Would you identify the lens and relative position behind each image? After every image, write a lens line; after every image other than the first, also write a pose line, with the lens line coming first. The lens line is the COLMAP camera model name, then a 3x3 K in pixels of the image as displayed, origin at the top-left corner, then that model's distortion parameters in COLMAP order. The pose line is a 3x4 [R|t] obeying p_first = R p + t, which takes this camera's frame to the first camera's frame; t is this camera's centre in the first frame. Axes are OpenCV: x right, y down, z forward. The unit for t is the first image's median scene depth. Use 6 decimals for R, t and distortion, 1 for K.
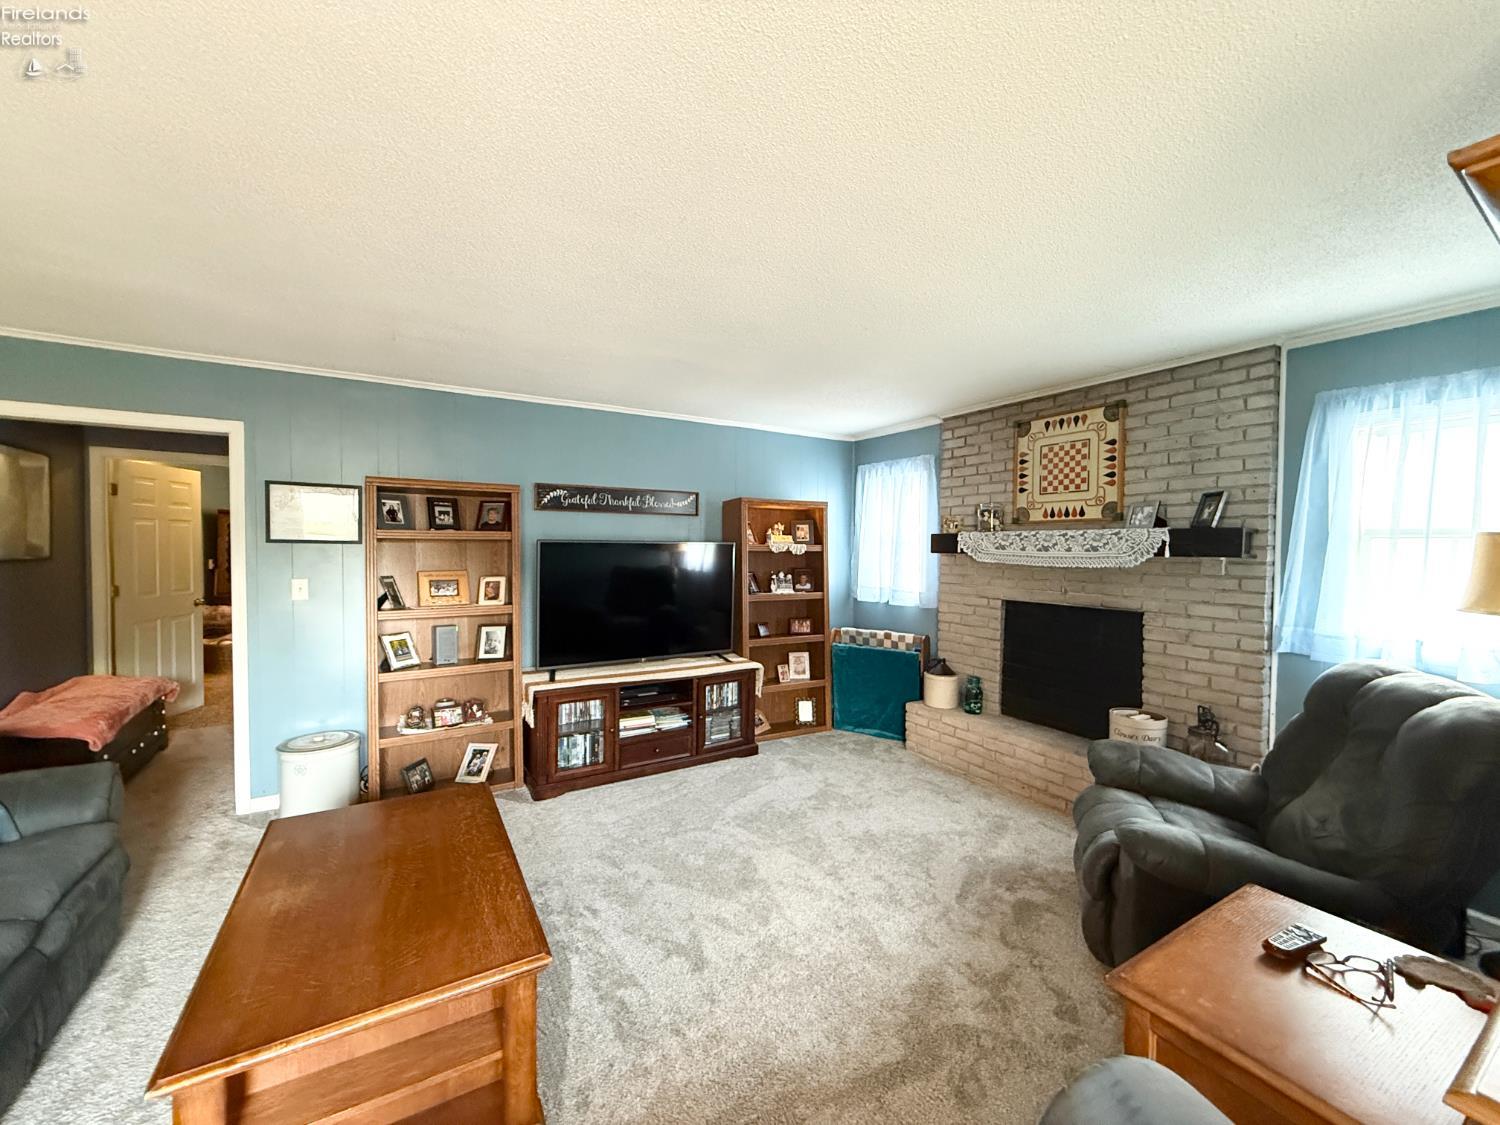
lens RADIAL K [[597.7, 0, 748.9], [0, 597.7, 563.3], [0, 0, 1]] dist [-0.001417, 0.000266]
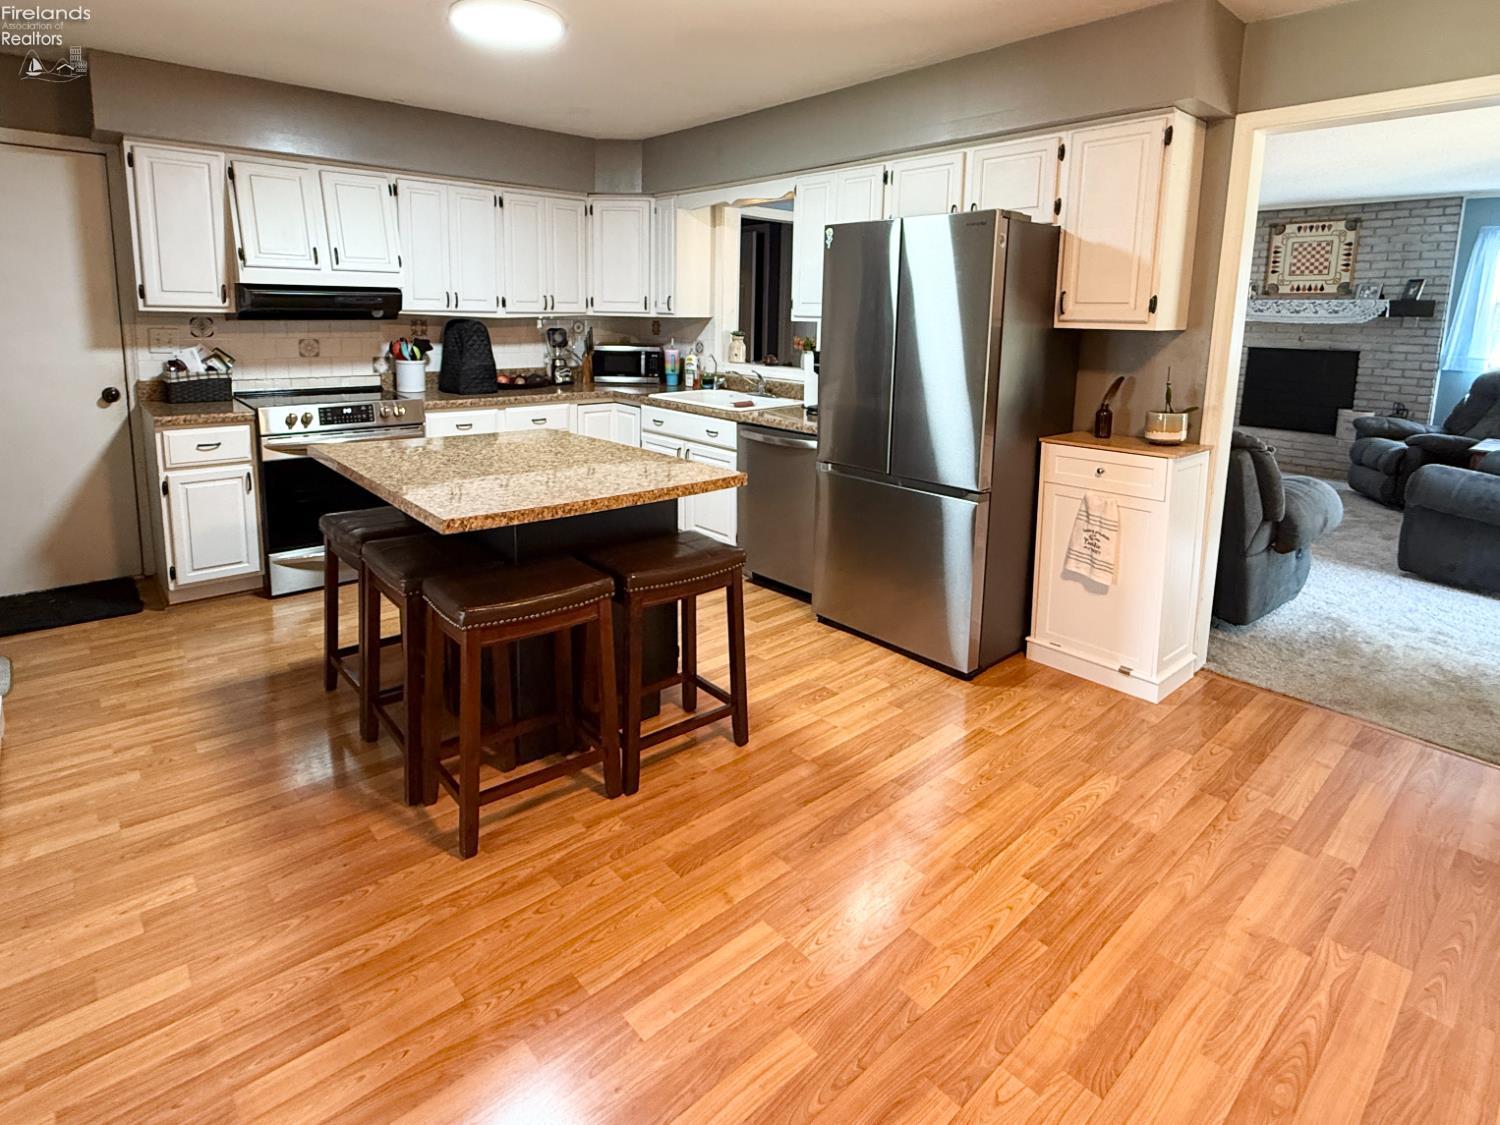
lens RADIAL K [[773.0, 0, 738.5], [0, 773.0, 429.2], [0, 0, 1]] dist [-0.001813, -0.001597]
pose [[0.987457, -0.019726, 0.156650, -1.242739], [-0.000178, 0.992025, 0.126041, 0.025664], [-0.157887, -0.124488, 0.979579, -0.762872]]
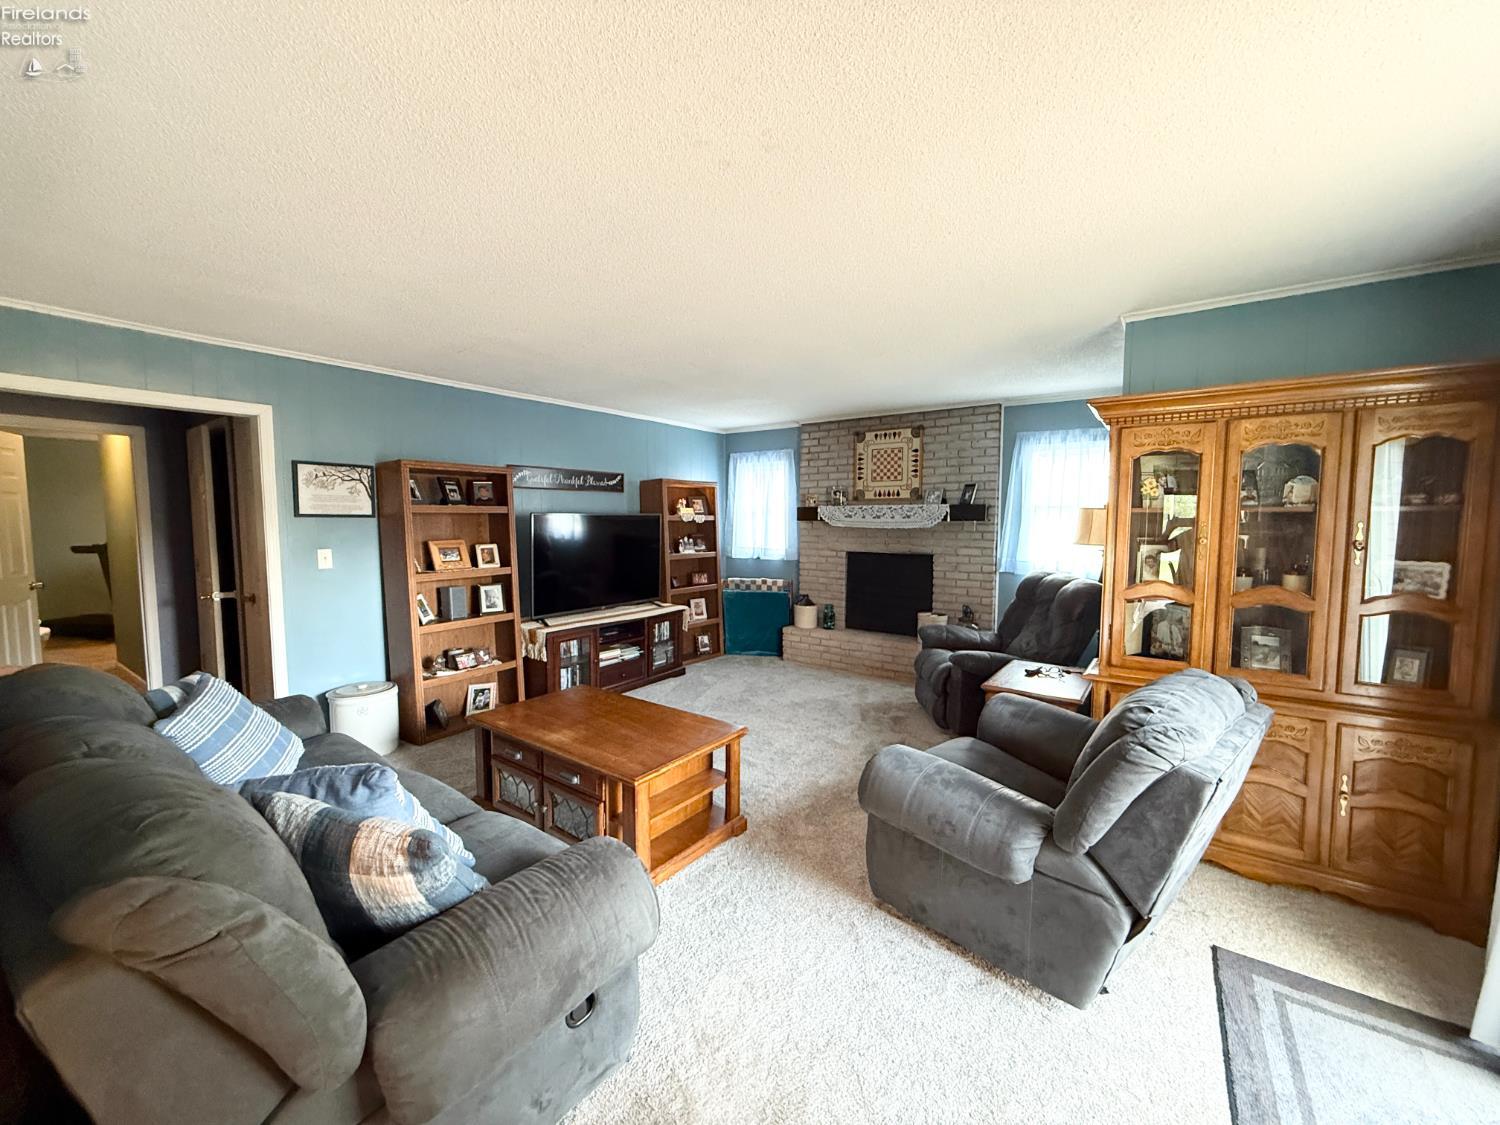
lens RADIAL K [[592.8, 0, 750.3], [0, 592.8, 563.8], [0, 0, 1]] dist [-0.002233, -0.000387]
pose [[0.921283, -0.038850, 0.386946, -0.412577], [0.018688, 0.998271, 0.055734, 0.005537], [-0.388442, -0.044116, 0.920416, -0.299500]]
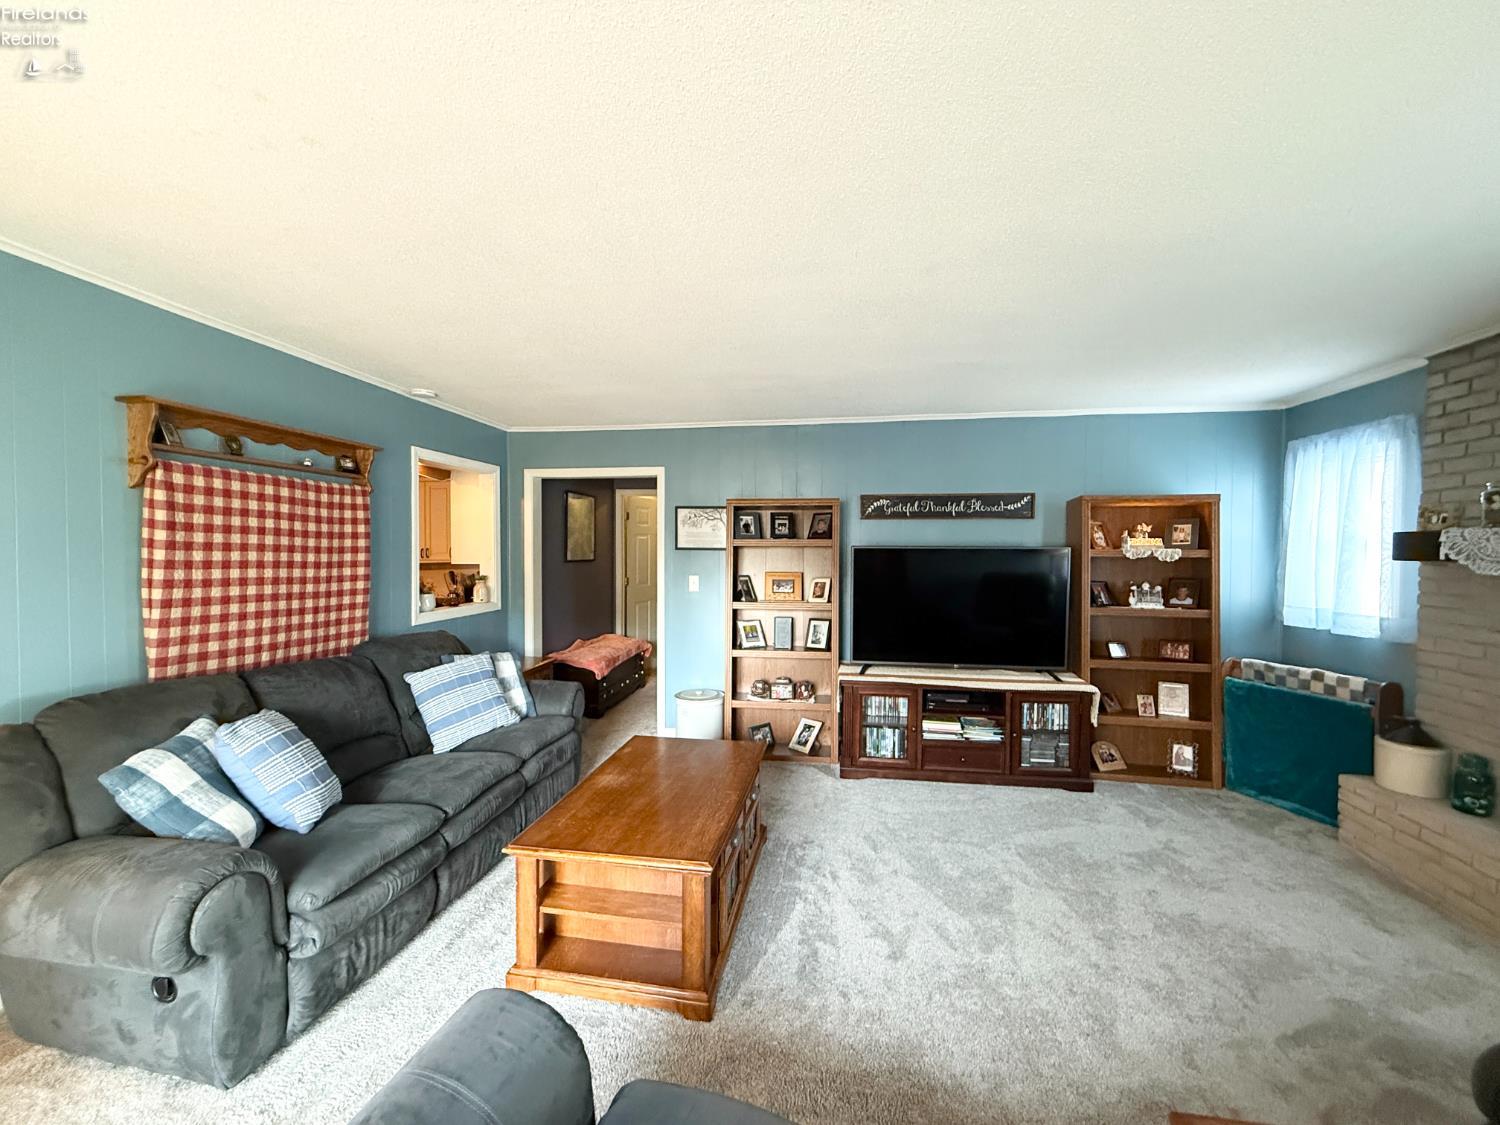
lens RADIAL K [[597.7, 0, 748.6], [0, 597.7, 563.3], [0, 0, 1]] dist [-0.001417, 0.000266]
pose [[0.765315, 0.009637, -0.643584, 0.219068], [-0.016227, 0.999859, -0.004324, 0.000716], [0.643451, 0.013753, 0.765364, 0.018530]]
